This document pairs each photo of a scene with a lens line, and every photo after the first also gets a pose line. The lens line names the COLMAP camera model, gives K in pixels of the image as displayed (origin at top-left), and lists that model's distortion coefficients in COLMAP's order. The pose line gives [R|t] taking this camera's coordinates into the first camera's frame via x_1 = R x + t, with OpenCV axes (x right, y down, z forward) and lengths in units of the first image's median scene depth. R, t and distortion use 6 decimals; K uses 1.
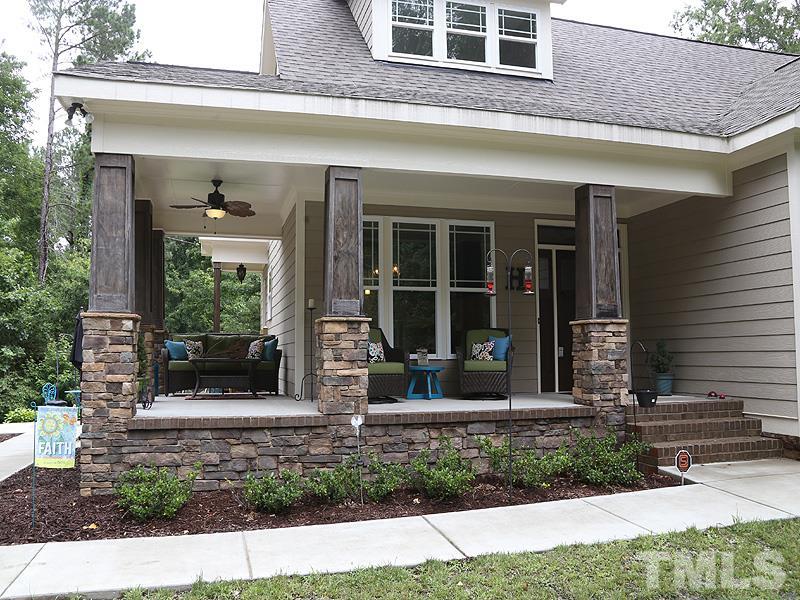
lens RADIAL K [[680.9, 0, 396.1], [0, 680.9, 307.7], [0, 0, 1]] dist [-0.041888, -0.004380]
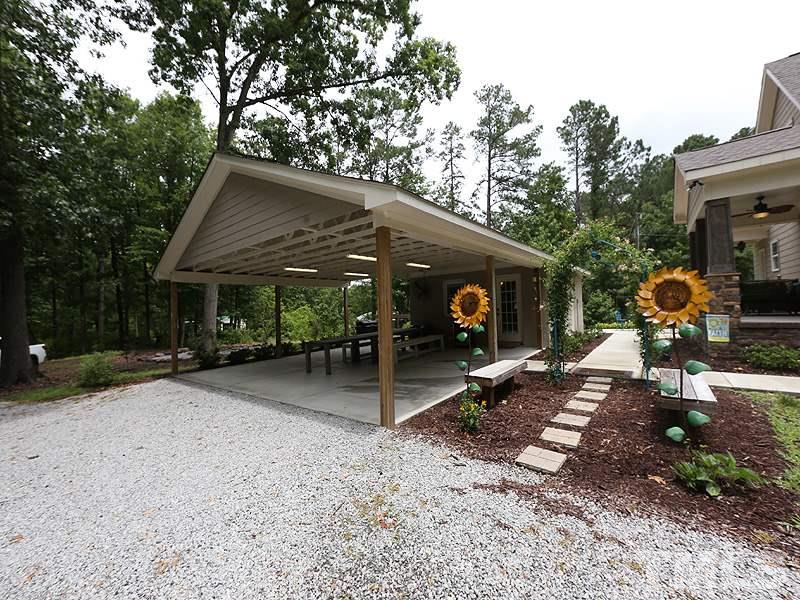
lens RADIAL K [[319.6, 0, 399.5], [0, 319.6, 303.3], [0, 0, 1]] dist [-0.007255, 0.001529]
pose [[0.589183, -0.029643, -0.807456, -0.155488], [0.090402, 0.995471, 0.029419, -0.015314], [0.802926, -0.090329, 0.589194, -0.313323]]
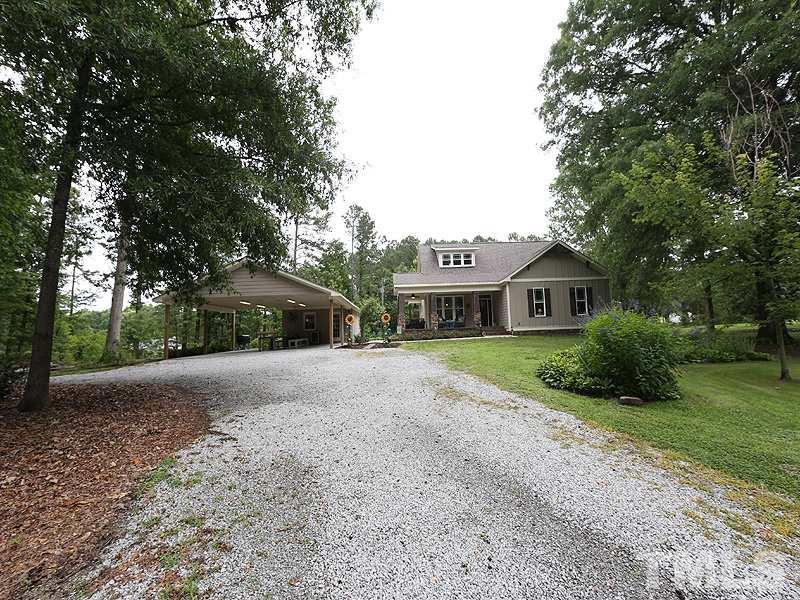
lens RADIAL K [[319.6, 0, 398.0], [0, 319.6, 302.7], [0, 0, 1]] dist [-0.007255, 0.001529]
pose [[0.968368, -0.049310, -0.244606, 0.286705], [0.043336, 0.998618, -0.029749, -0.018159], [0.245735, 0.018208, 0.969166, -1.736277]]
